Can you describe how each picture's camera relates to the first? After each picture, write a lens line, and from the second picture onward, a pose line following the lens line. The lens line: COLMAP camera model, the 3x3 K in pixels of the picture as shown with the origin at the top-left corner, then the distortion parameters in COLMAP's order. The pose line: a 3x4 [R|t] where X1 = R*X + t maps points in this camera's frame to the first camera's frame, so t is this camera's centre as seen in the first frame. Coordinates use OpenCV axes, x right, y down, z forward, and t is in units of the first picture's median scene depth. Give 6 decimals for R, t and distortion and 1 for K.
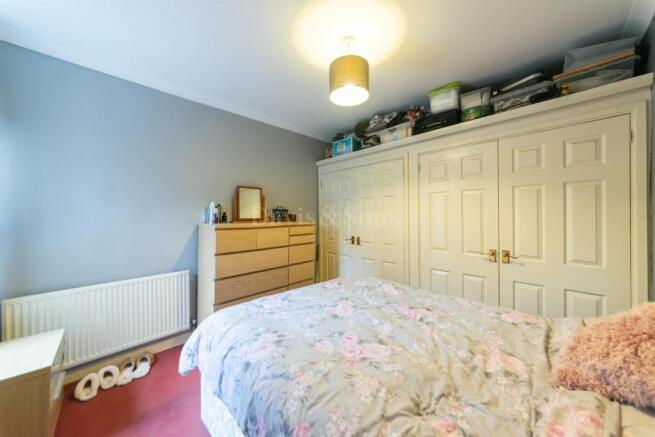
lens RADIAL K [[228.6, 0, 334.9], [0, 228.6, 213.1], [0, 0, 1]] dist [-0.000915, -0.000093]
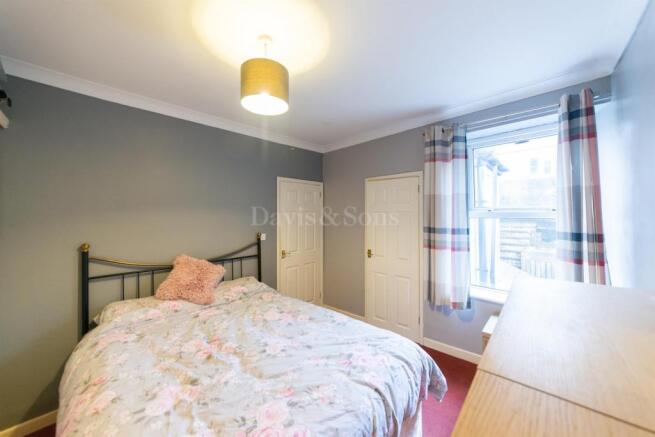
lens RADIAL K [[235.1, 0, 331.2], [0, 235.1, 208.8], [0, 0, 1]] dist [0.000472, -0.000064]
pose [[-0.999754, 0.012287, -0.018472, -0.156845], [0.012696, 0.999673, -0.022205, -0.100607], [0.018193, -0.022434, -0.999583, 1.859977]]
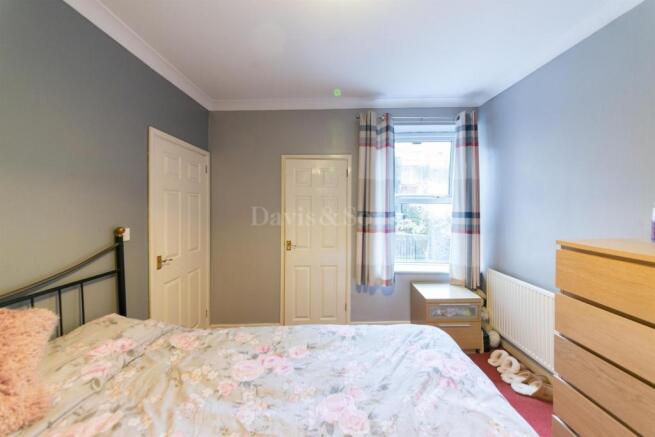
lens RADIAL K [[233.9, 0, 327.1], [0, 233.9, 208.1], [0, 0, 1]] dist [-0.000405, -0.000228]
pose [[-0.727942, 0.010028, -0.685565, 0.399516], [0.002301, 0.999923, 0.012183, -0.047411], [0.685635, 0.007290, -0.727909, 1.283451]]
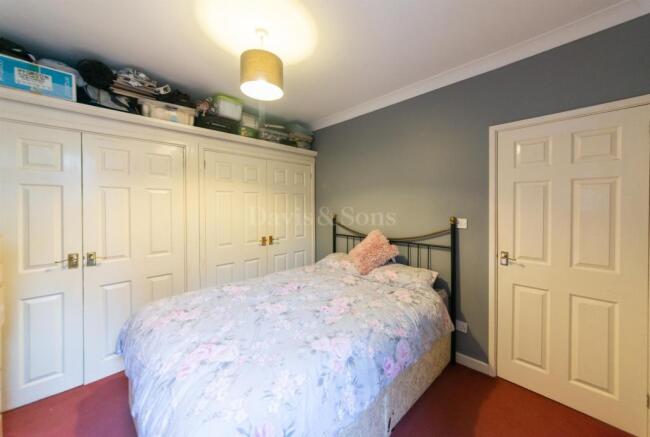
lens RADIAL K [[236.8, 0, 335.4], [0, 236.8, 209.4], [0, 0, 1]] dist [0.000091, -0.000002]
pose [[0.005073, 0.000482, 0.999987, -0.931273], [0.005259, 0.999986, -0.000508, -0.006908], [-0.999973, 0.005262, 0.005070, 0.683601]]
